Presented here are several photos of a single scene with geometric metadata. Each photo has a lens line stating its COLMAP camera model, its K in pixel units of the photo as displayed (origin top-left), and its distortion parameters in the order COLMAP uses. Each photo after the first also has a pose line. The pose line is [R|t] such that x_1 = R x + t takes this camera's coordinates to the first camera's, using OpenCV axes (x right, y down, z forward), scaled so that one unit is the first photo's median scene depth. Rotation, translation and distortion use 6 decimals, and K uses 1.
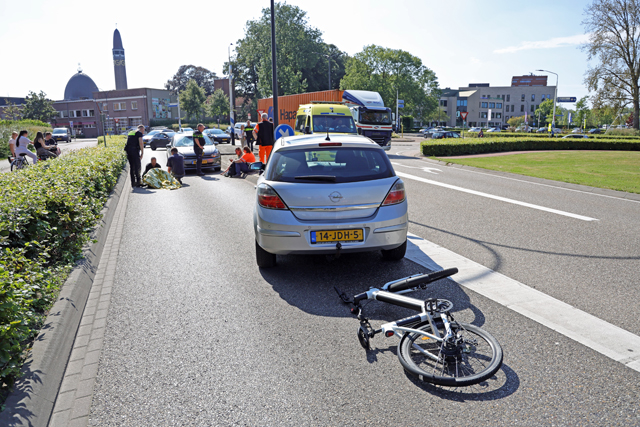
lens RADIAL K [[448.8, 0, 322.9], [0, 448.8, 214.2], [0, 0, 1]] dist [-0.096423, 0.081698]
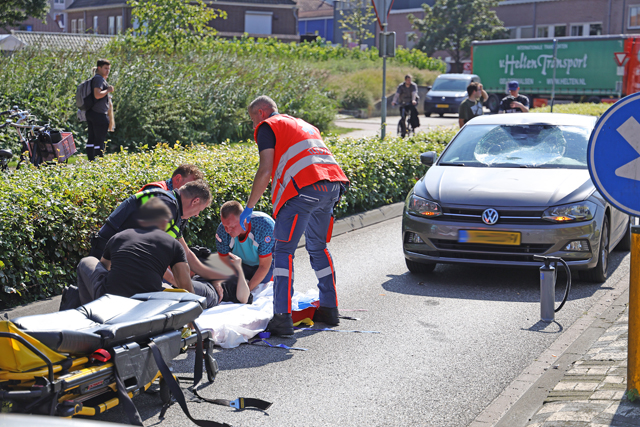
lens RADIAL K [[1395.9, 0, 320.0], [0, 1395.9, 213.5], [0, 0, 1]] dist [0.402973, 0.020326]
pose [[0.760046, 0.098807, -0.642314, 0.127948], [-0.166024, 0.985098, -0.044917, -0.076607], [0.628305, 0.140779, 0.765124, 0.348209]]
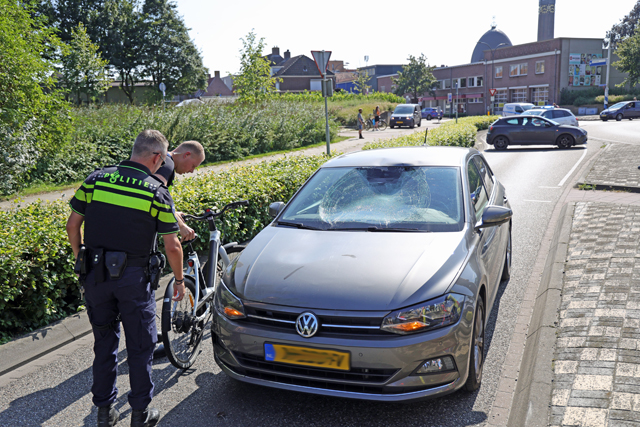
lens RADIAL K [[604.5, 0, 320.0], [0, 604.5, 213.5], [0, 0, 1]] dist [-0.000815, 0.123790]
pose [[0.715632, 0.112041, -0.689433, -0.122458], [-0.118344, 0.992230, 0.038408, -0.167459], [0.688379, 0.054104, 0.723331, 0.798954]]
